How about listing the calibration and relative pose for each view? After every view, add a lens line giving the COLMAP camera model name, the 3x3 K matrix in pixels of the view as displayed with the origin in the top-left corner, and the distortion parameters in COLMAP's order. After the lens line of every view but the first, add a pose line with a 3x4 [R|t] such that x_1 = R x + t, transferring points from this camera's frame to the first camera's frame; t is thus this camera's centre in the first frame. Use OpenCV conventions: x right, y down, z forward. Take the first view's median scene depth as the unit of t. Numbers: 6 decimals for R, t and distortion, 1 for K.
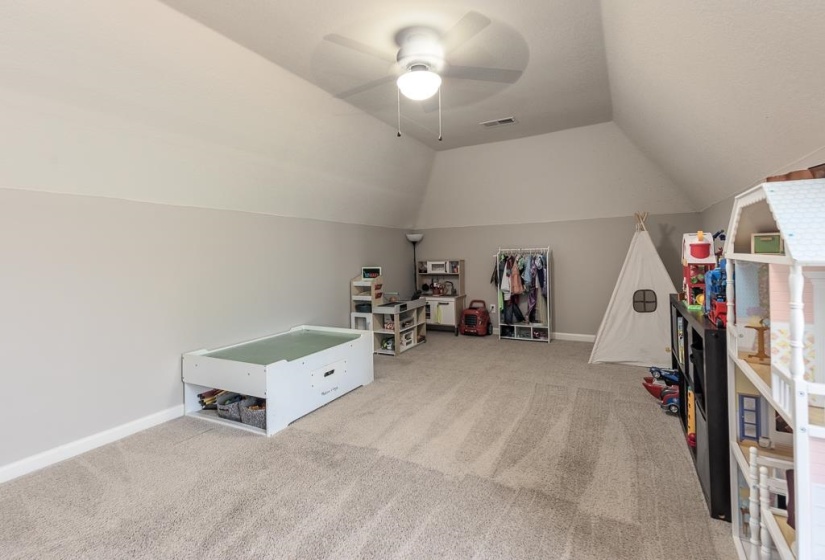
lens RADIAL K [[395.4, 0, 408.5], [0, 395.4, 251.5], [0, 0, 1]] dist [0.052533, -0.017253]
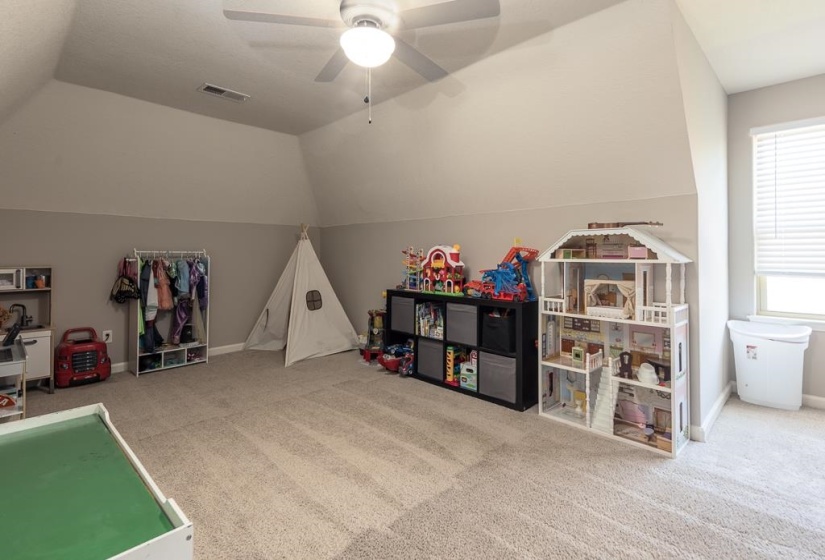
lens RADIAL K [[395.4, 0, 408.5], [0, 395.4, 251.5], [0, 0, 1]] dist [0.052533, -0.017253]
pose [[0.271393, 0.032257, 0.961928, -0.368981], [-0.015755, 0.999453, -0.029071, 0.010037], [-0.962340, -0.007266, 0.271753, 0.356826]]
